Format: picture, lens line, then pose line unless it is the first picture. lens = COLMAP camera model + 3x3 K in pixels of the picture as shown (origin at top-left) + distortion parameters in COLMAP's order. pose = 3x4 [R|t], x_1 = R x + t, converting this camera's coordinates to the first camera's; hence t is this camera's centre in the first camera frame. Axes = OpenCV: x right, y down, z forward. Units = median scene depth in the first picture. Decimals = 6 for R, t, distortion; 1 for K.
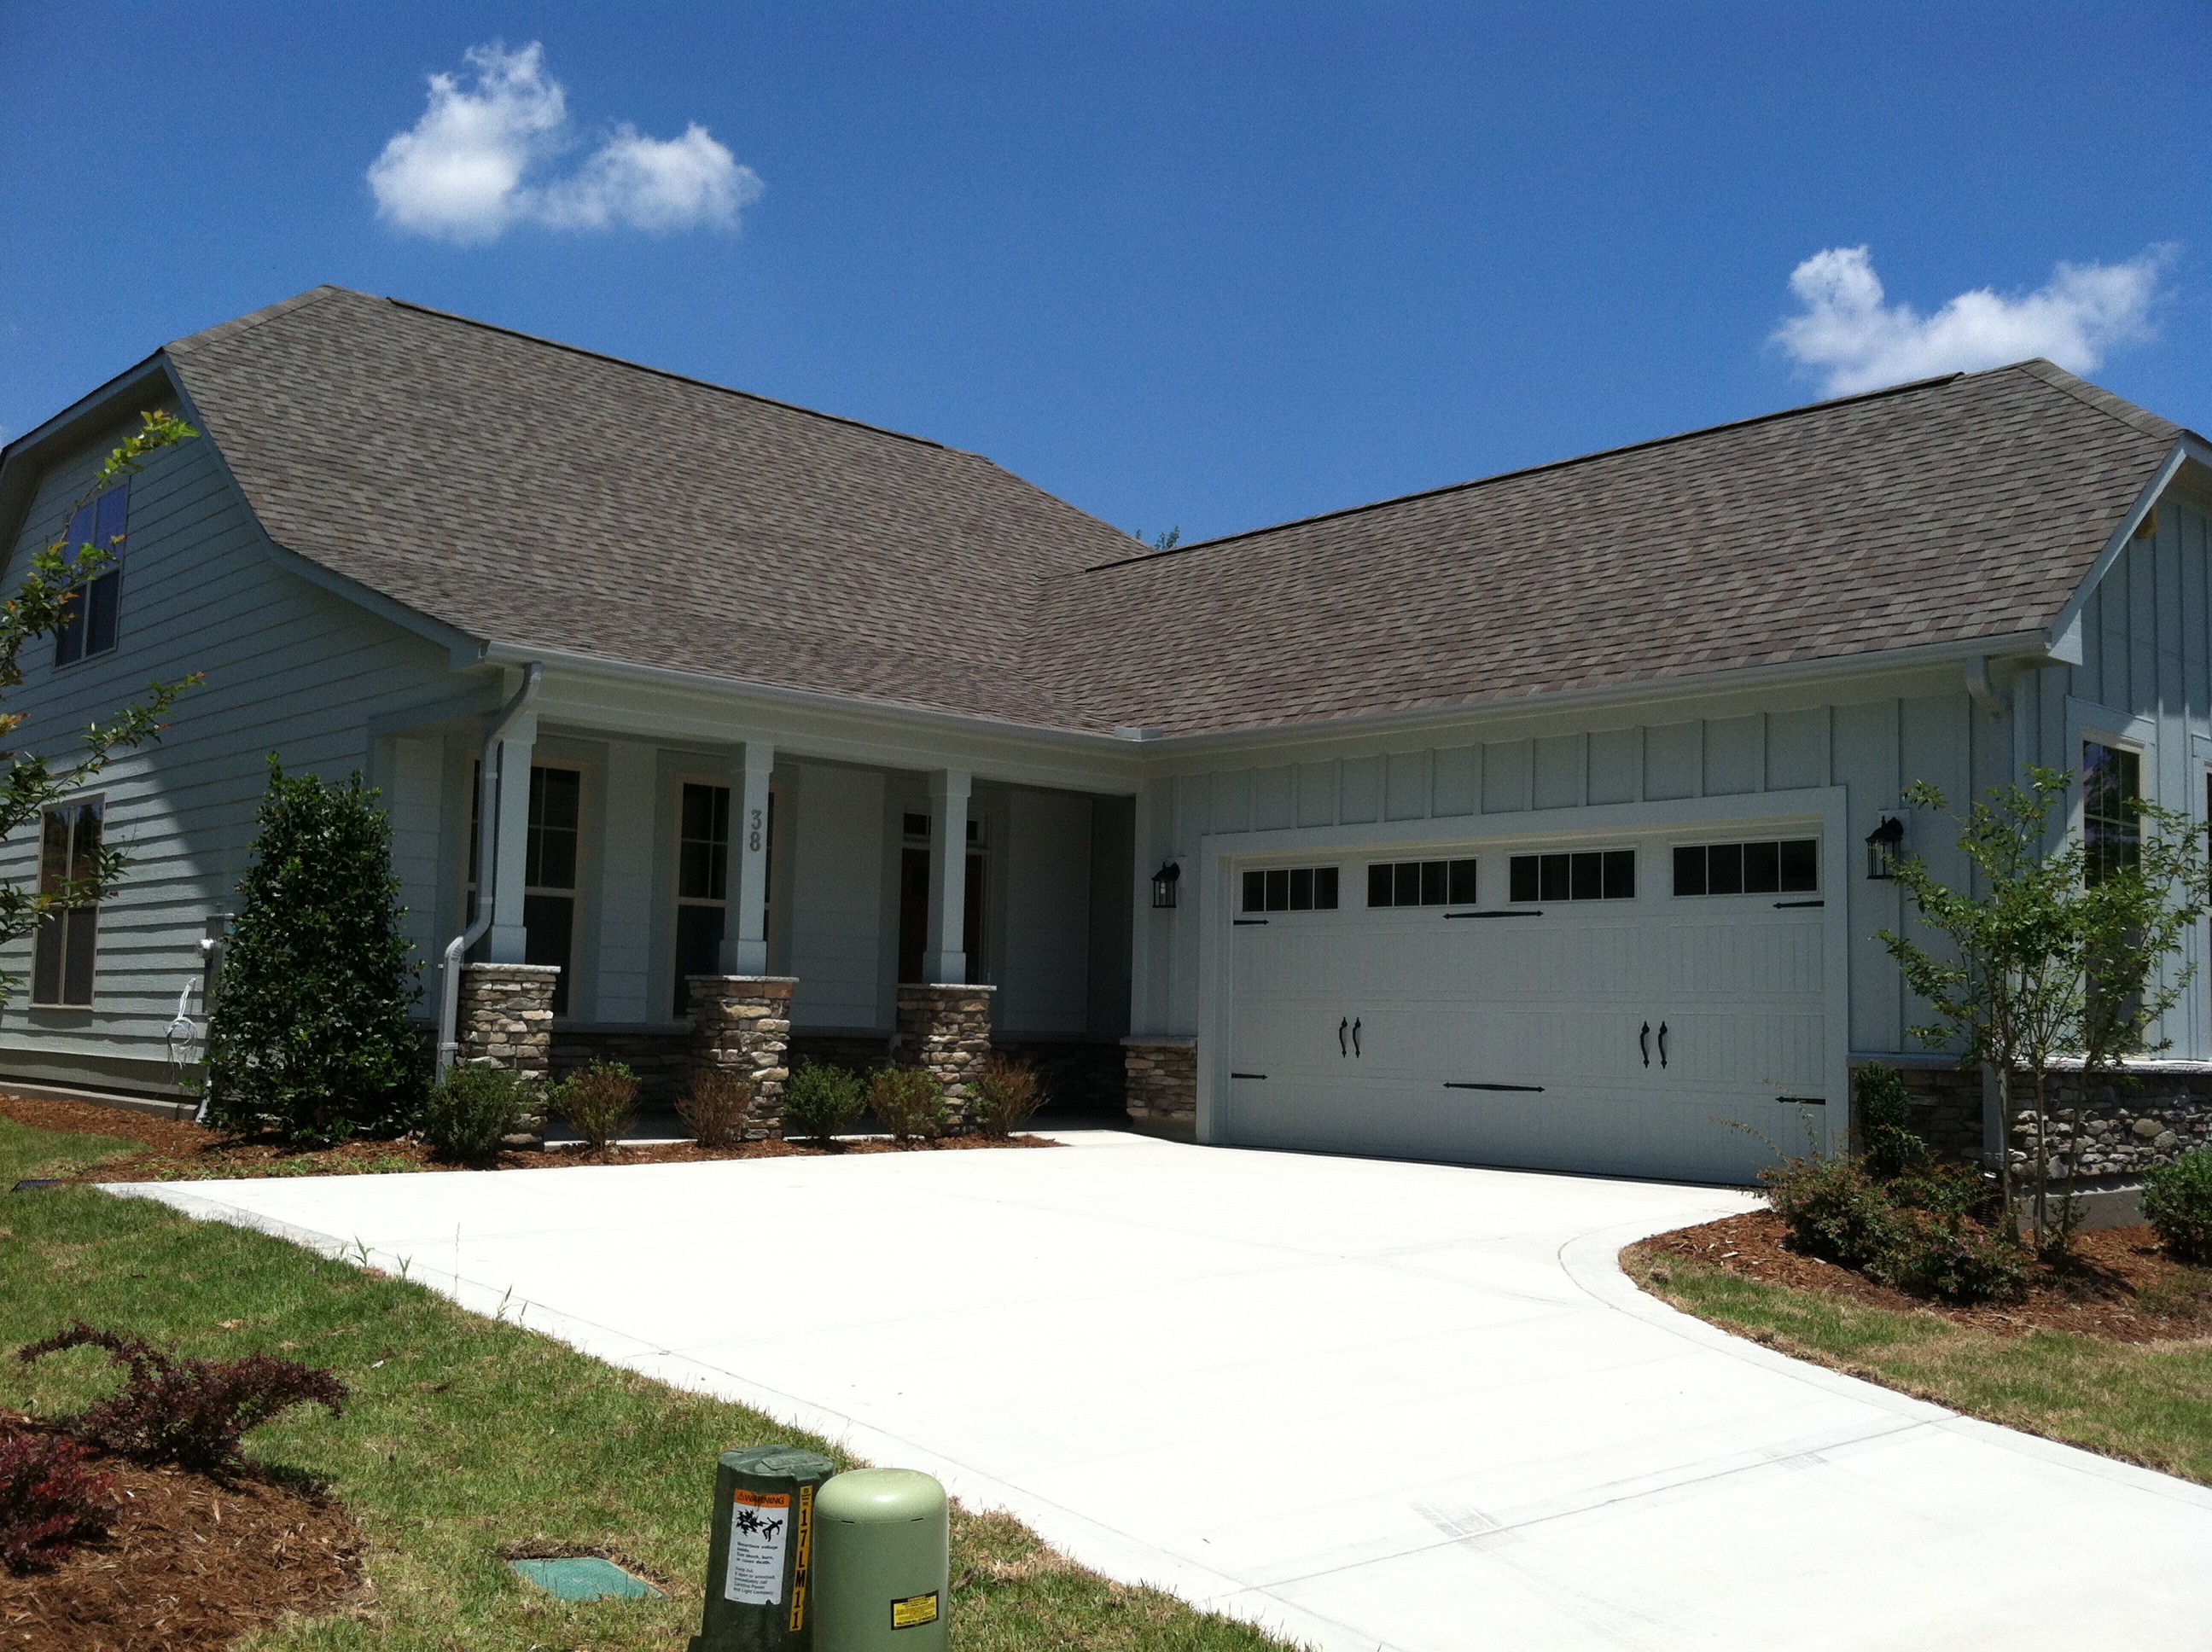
lens RADIAL K [[1987.9, 0, 1111.4], [0, 1987.9, 821.9], [0, 0, 1]] dist [0.137668, -0.345221]
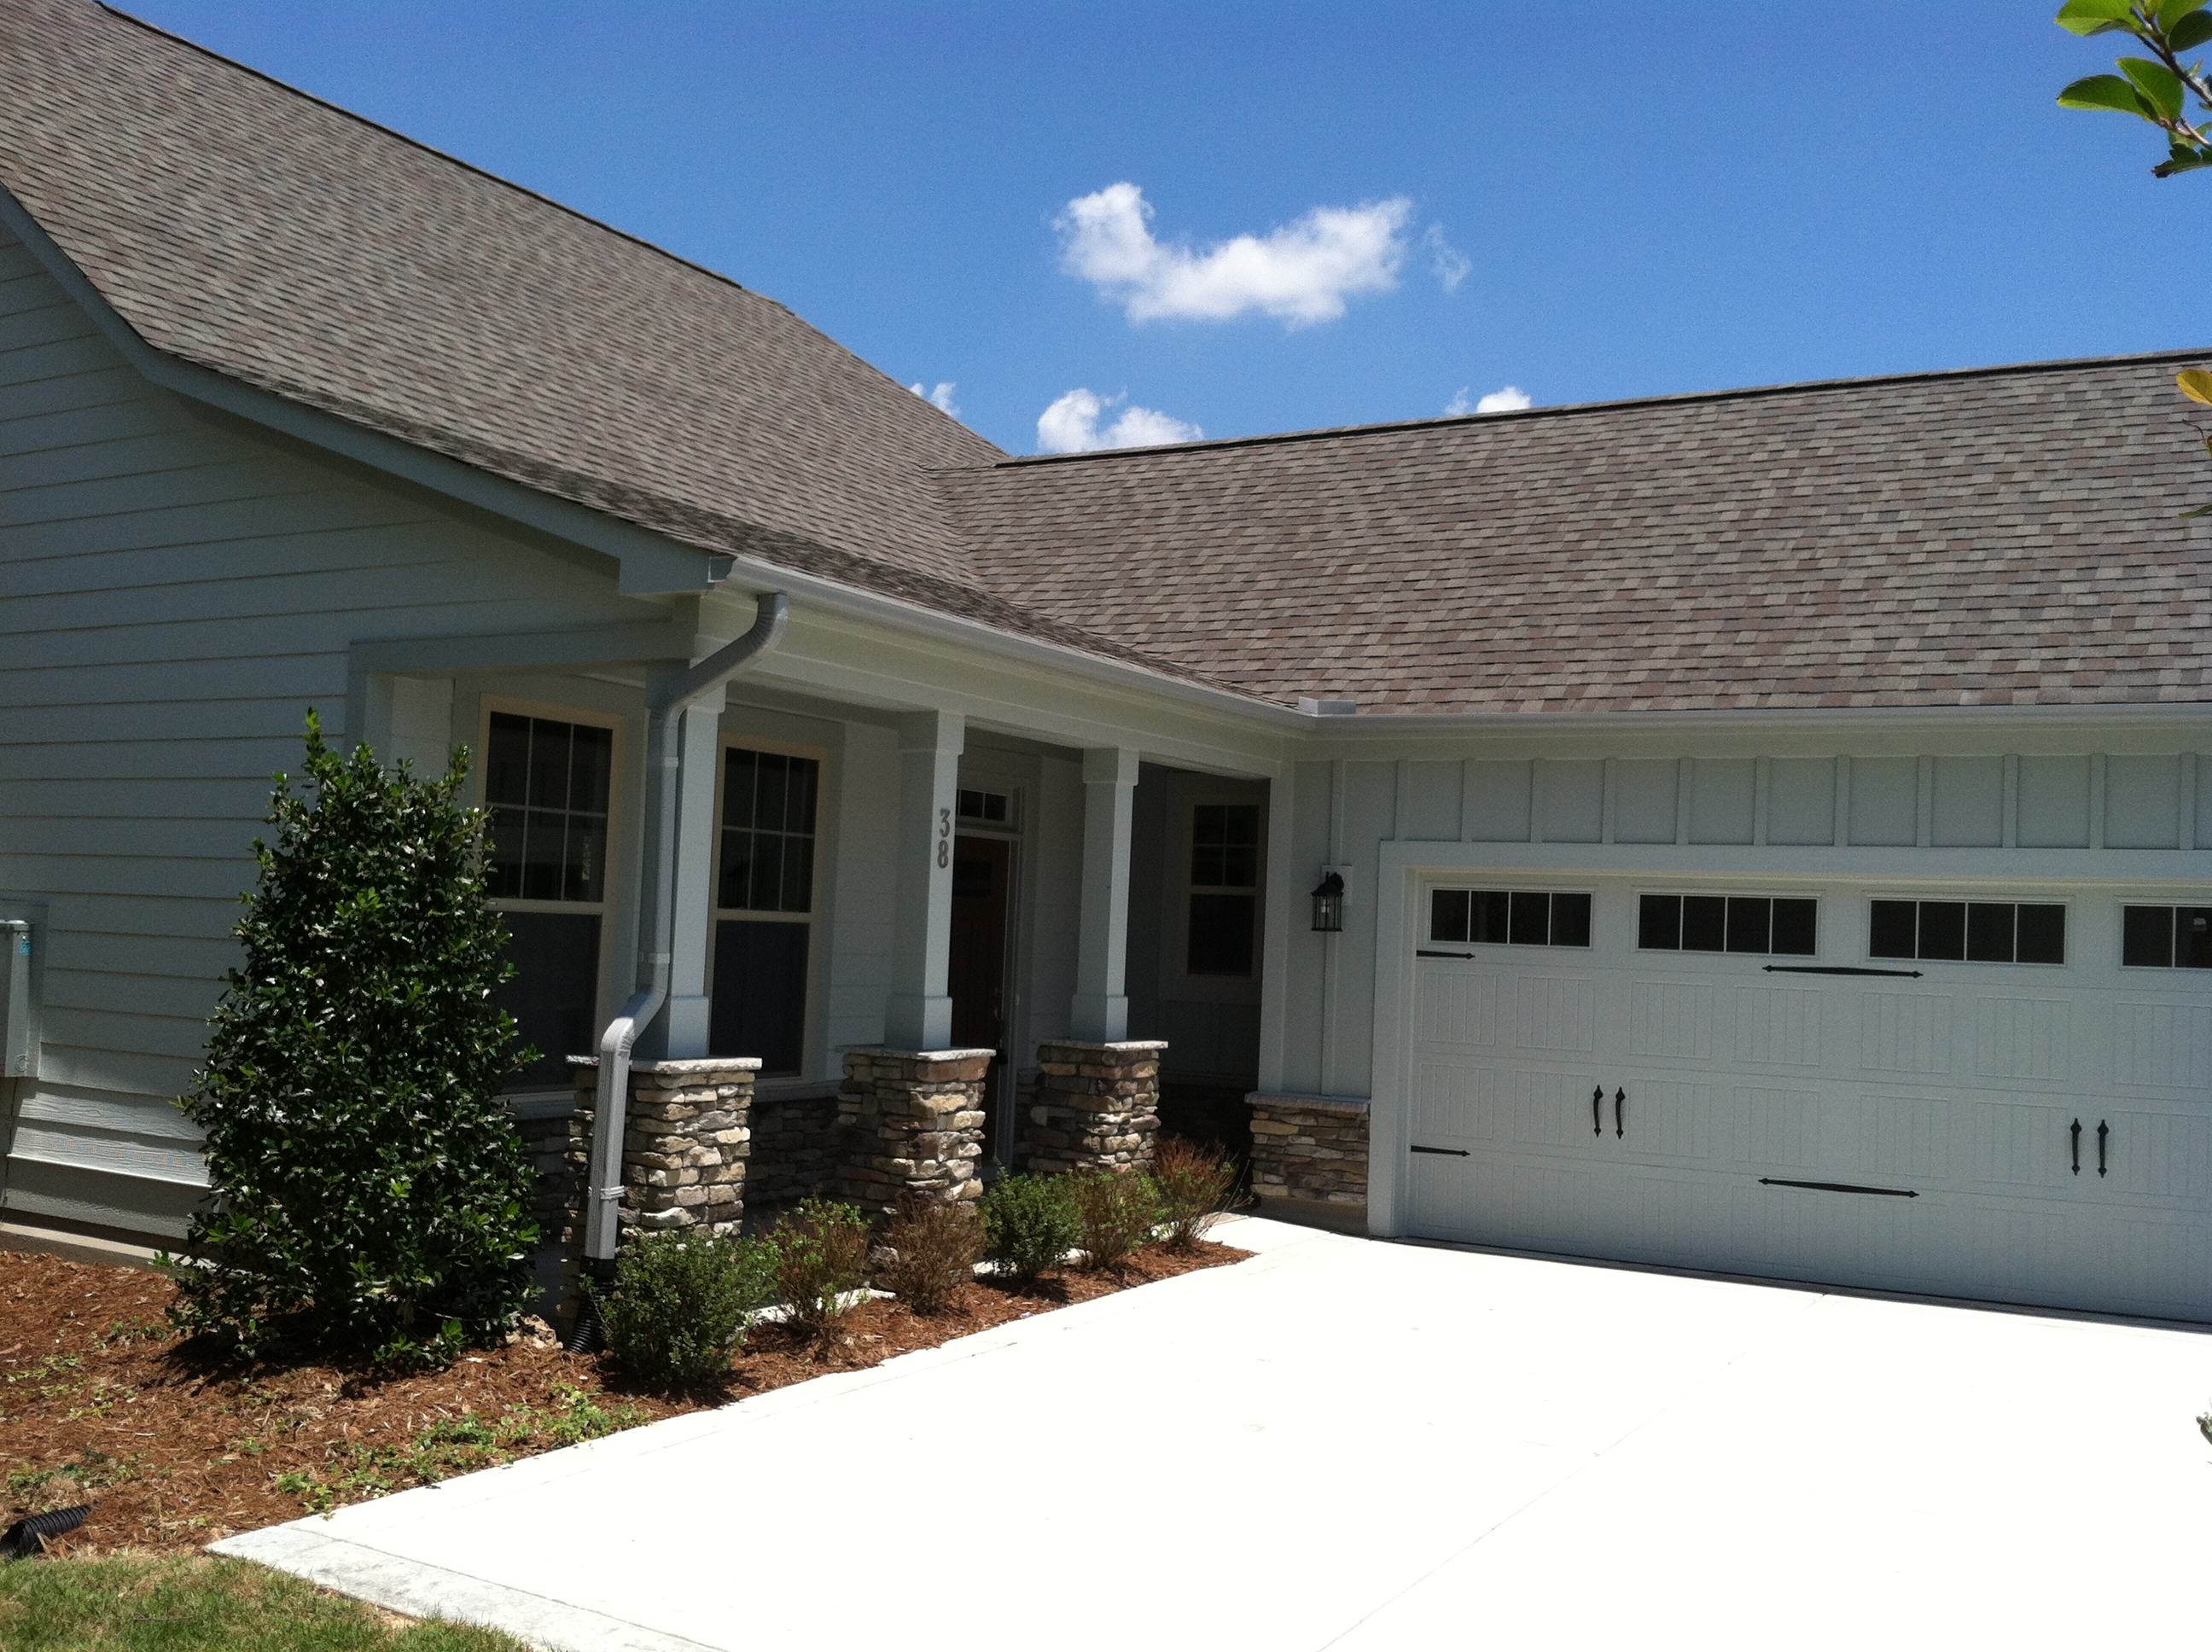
lens RADIAL K [[2024.8, 0, 1103.1], [0, 2024.8, 818.5], [0, 0, 1]] dist [0.137078, -0.375531]
pose [[0.955621, 0.032432, 0.292808, -0.342978], [-0.047738, 0.997833, 0.045277, -0.038499], [-0.290705, -0.057246, 0.955099, 0.320643]]
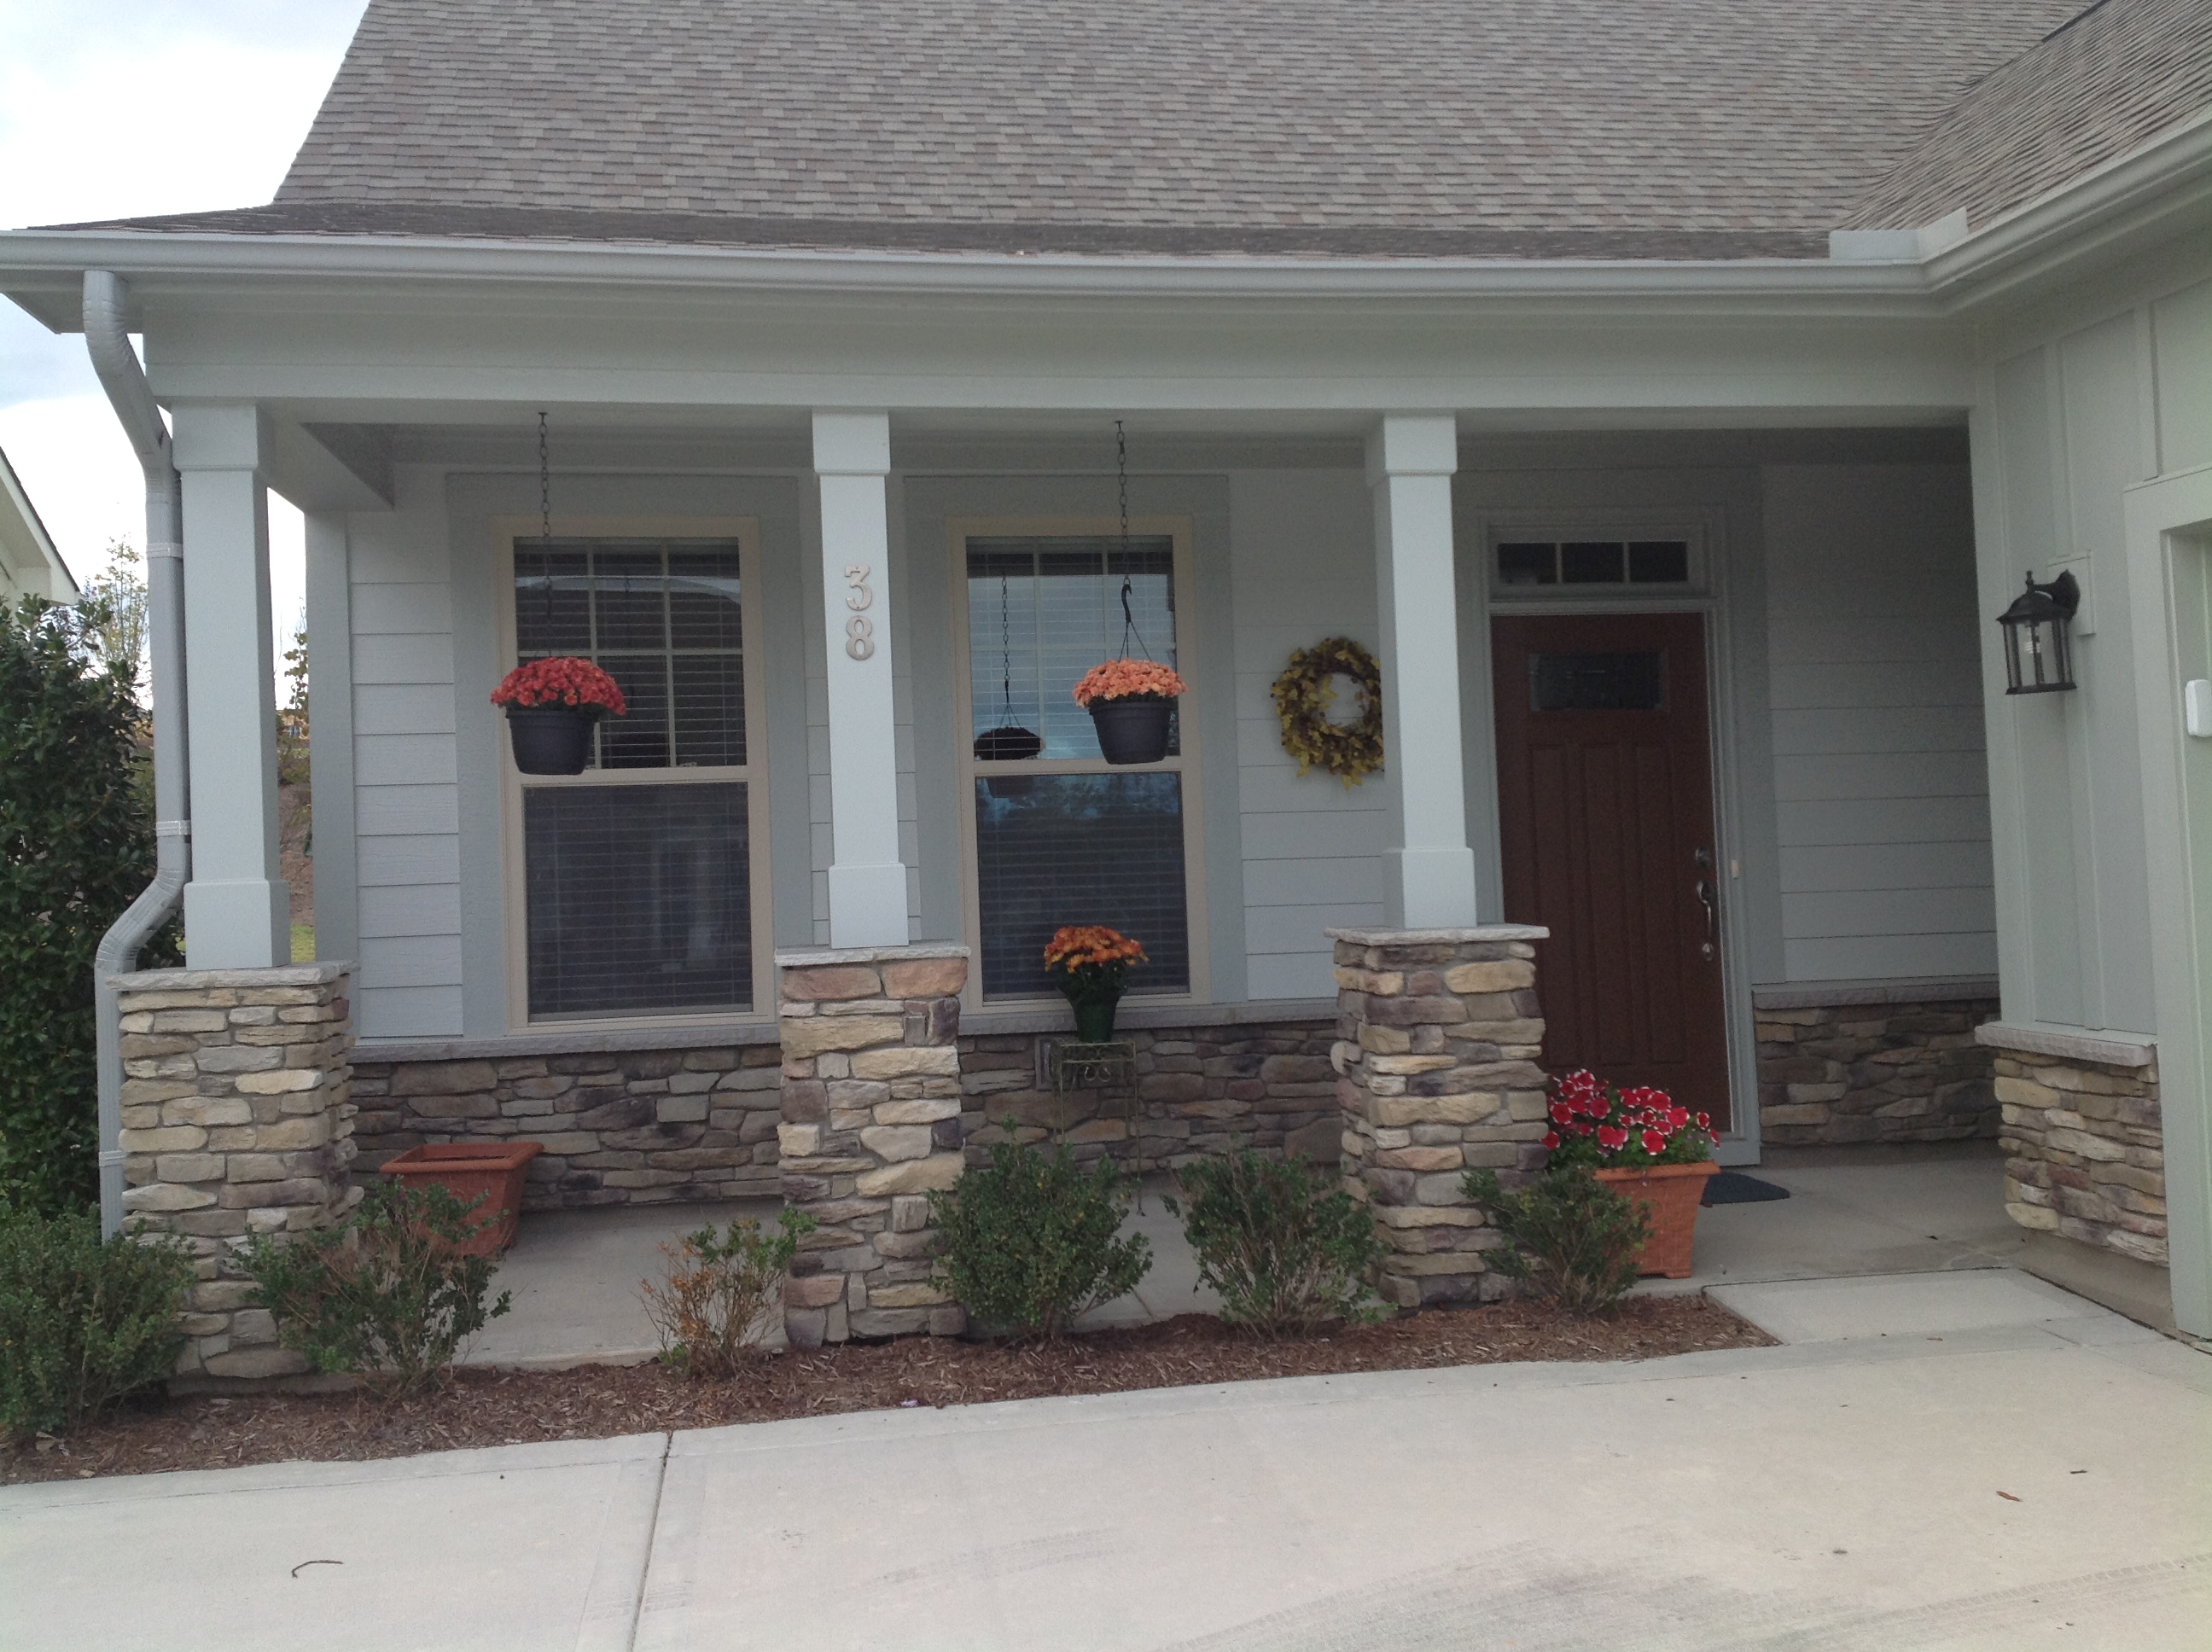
lens RADIAL K [[2055.0, 0, 1097.4], [0, 2055.0, 700.7], [0, 0, 1]] dist [0.188271, -0.414657]
pose [[0.830123, -0.090806, -0.550136, 0.115823], [0.107201, 0.994235, -0.002350, 0.031329], [0.547178, -0.057024, 0.835072, 0.671053]]
